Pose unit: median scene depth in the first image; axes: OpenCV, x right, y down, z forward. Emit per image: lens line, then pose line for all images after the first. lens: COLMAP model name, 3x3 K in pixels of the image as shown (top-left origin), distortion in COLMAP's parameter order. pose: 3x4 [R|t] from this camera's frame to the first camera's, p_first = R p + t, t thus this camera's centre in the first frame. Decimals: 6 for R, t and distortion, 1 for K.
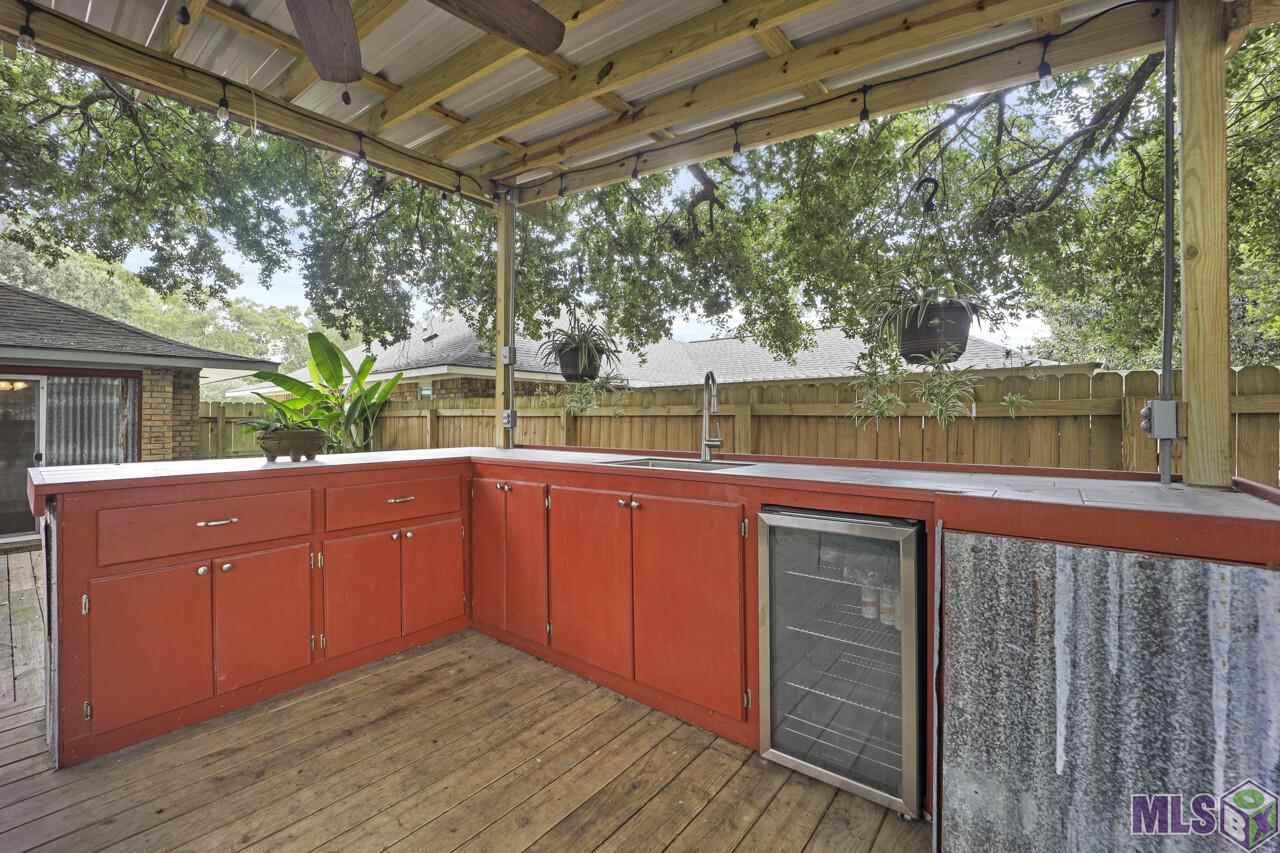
lens RADIAL K [[526.1, 0, 644.8], [0, 526.1, 421.9], [0, 0, 1]] dist [-0.018357, 0.000341]
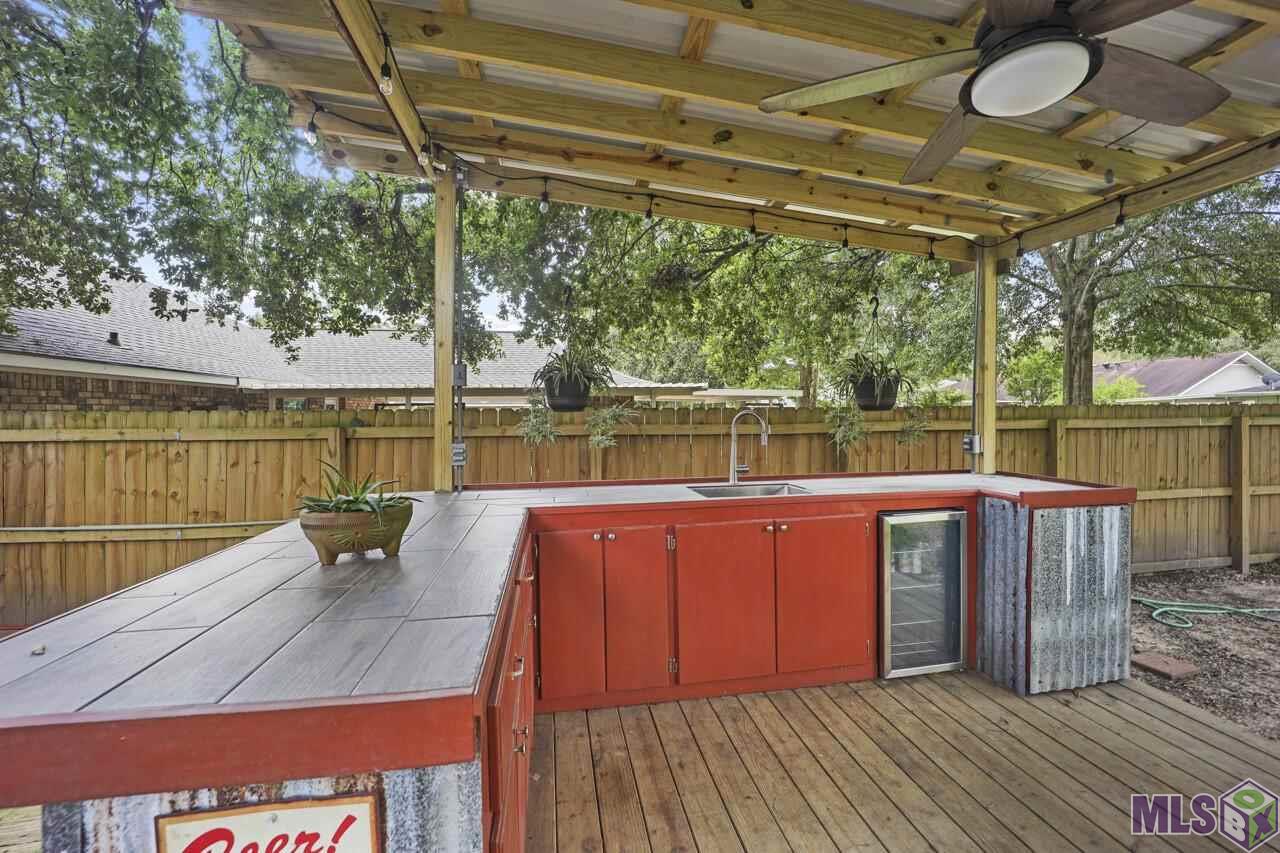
lens RADIAL K [[530.3, 0, 640.0], [0, 530.3, 426.5], [0, 0, 1]] dist [-0.021152, -0.000187]
pose [[0.664756, -0.022551, 0.746720, -1.008928], [0.012296, 0.999739, 0.019246, -0.090482], [-0.746959, -0.003612, 0.664860, 0.392593]]
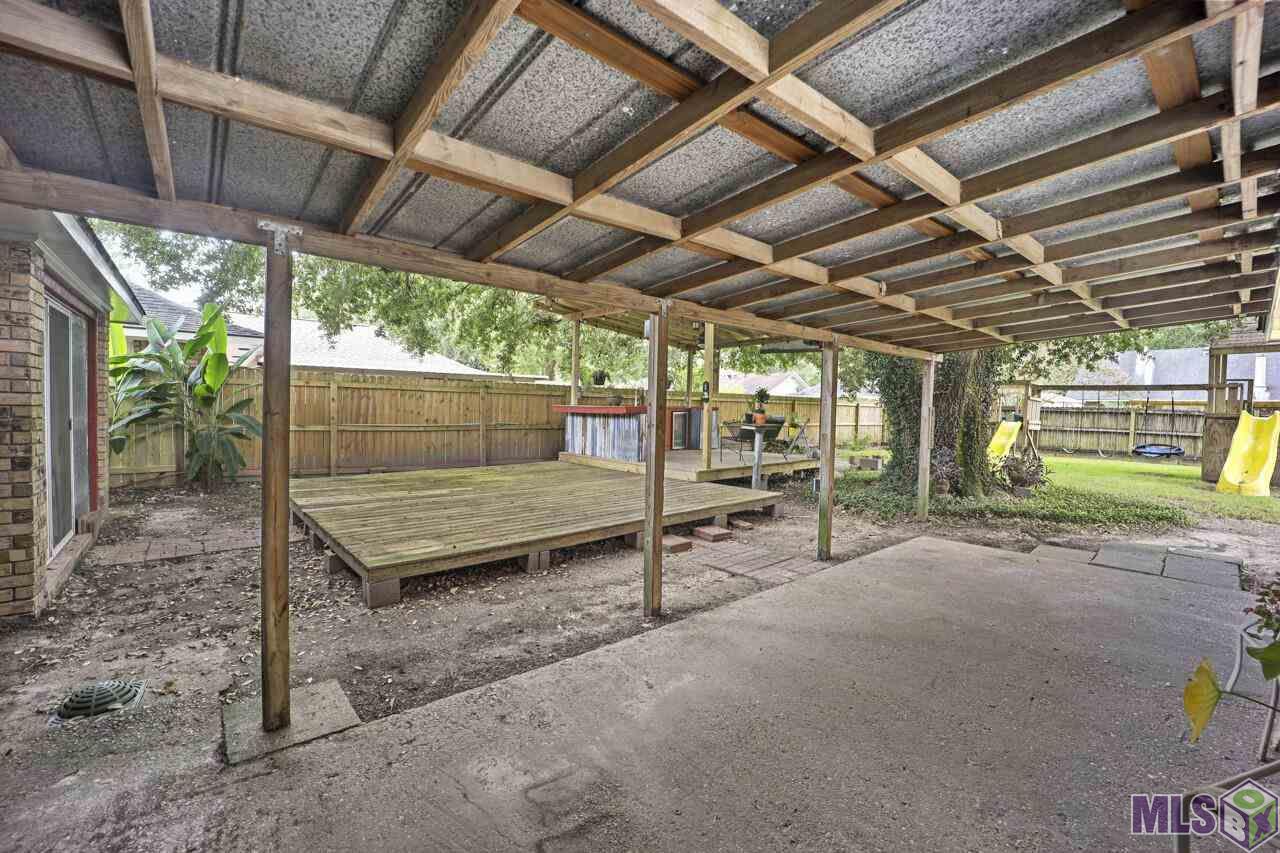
lens RADIAL K [[530.3, 0, 640.0], [0, 530.3, 426.5], [0, 0, 1]] dist [-0.021152, -0.000187]
pose [[0.168444, -0.028846, 0.985289, -4.671277], [-0.012007, 0.999438, 0.031313, 0.109597], [-0.985638, -0.017104, 0.168003, 0.218251]]
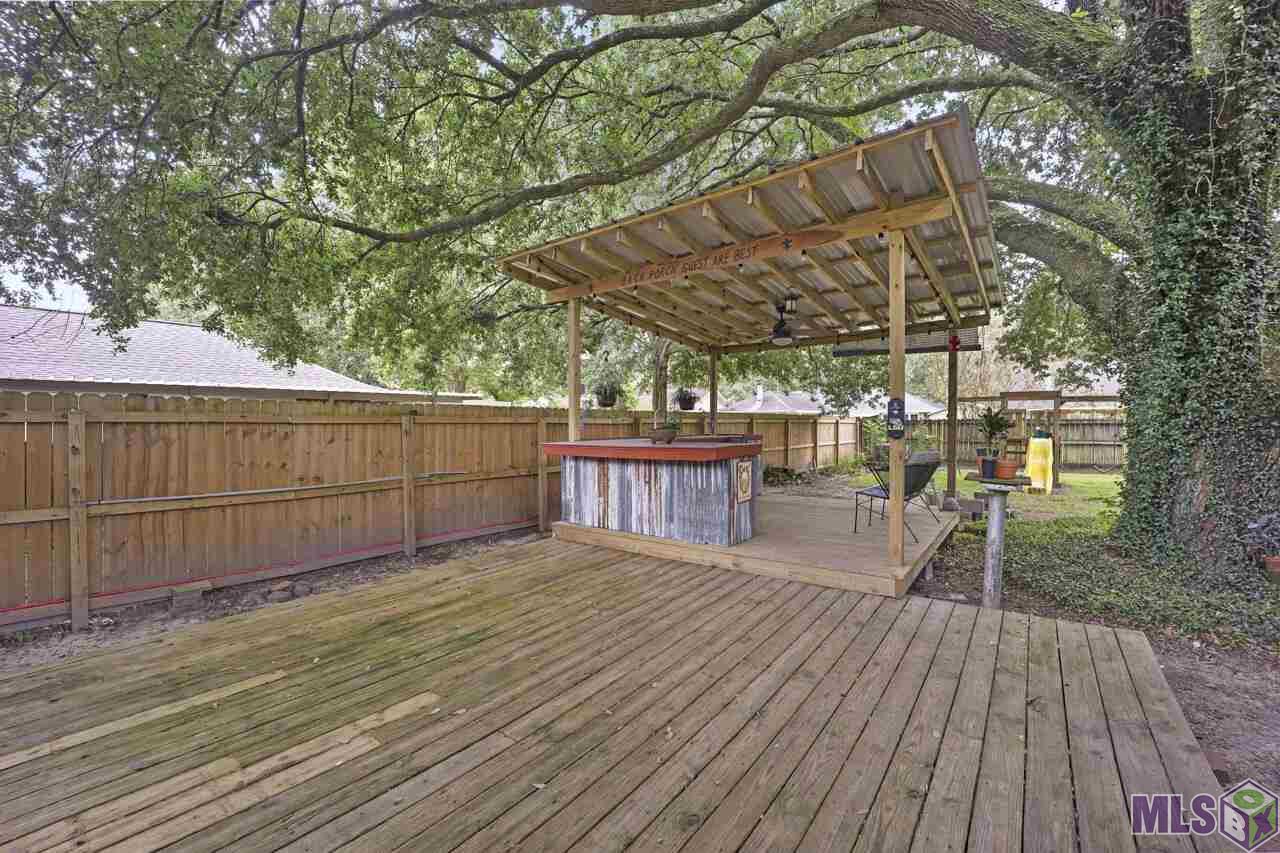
lens RADIAL K [[527.8, 0, 646.0], [0, 527.8, 429.9], [0, 0, 1]] dist [-0.018460, -0.000287]
pose [[-0.027021, -0.007277, 0.999608, -3.026064], [0.013911, 0.999874, 0.007655, 0.004766], [-0.999538, 0.014112, -0.026916, 1.217763]]
